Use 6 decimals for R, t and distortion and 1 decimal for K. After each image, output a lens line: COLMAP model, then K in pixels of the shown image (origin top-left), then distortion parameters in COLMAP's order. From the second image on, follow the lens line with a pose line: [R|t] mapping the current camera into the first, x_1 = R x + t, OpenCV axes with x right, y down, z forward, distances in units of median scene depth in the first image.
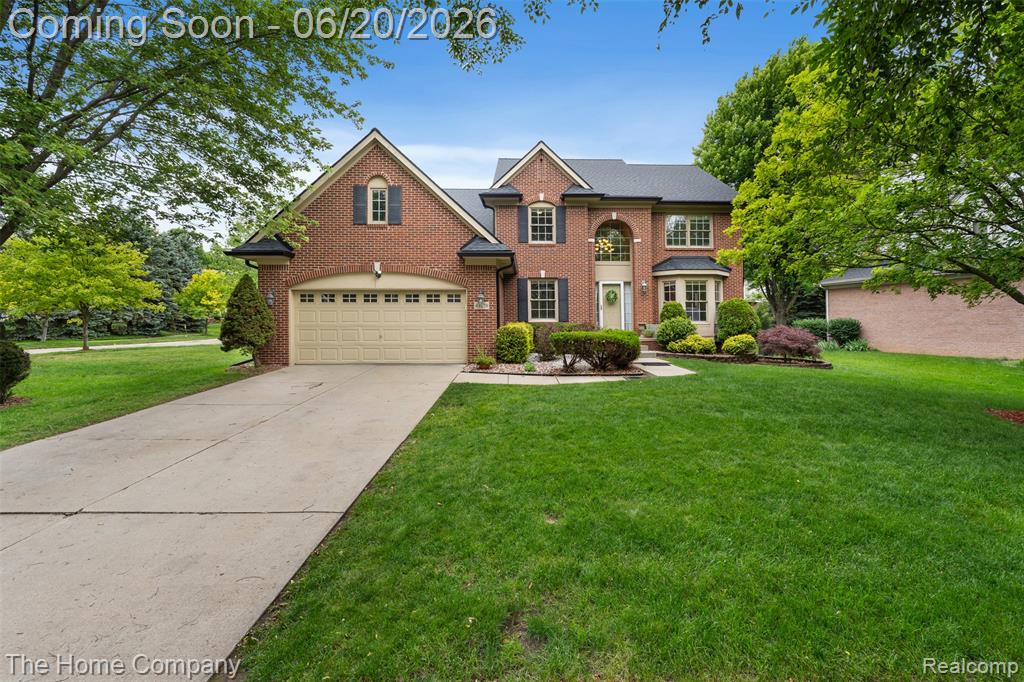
lens RADIAL K [[477.7, 0, 538.2], [0, 477.7, 295.5], [0, 0, 1]] dist [-0.000555, -0.000025]
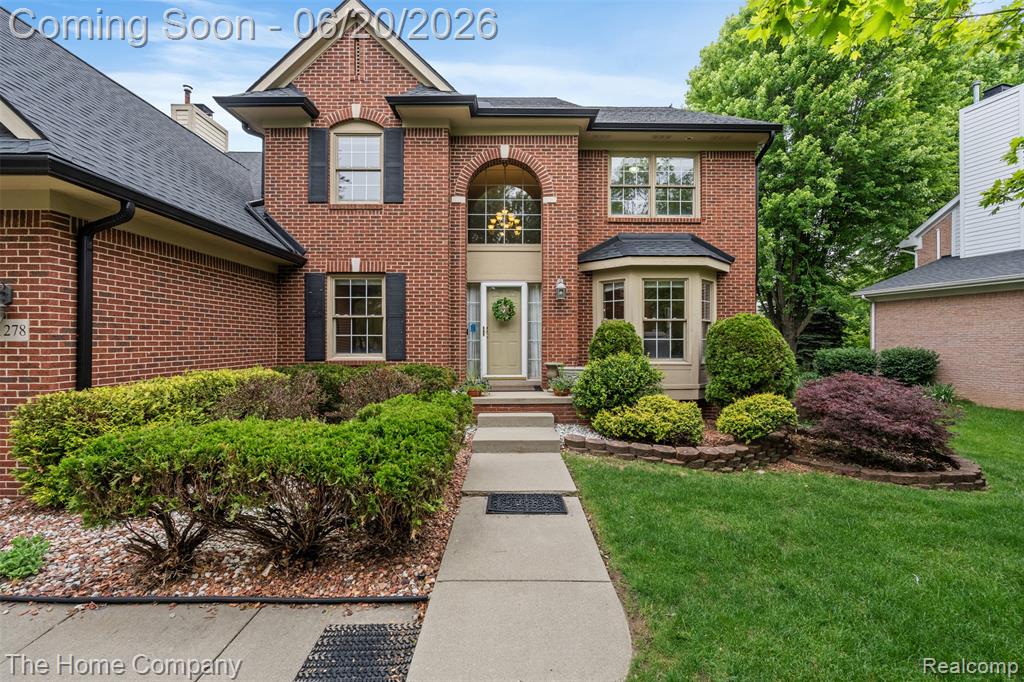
lens RADIAL K [[450.5, 0, 514.7], [0, 450.5, 336.3], [0, 0, 1]] dist [-0.000185, 0.000029]
pose [[0.999648, 0.002246, -0.026418, 0.184173], [-0.001027, 0.998937, 0.046093, 0.007692], [0.026494, -0.046049, 0.998588, 0.515890]]
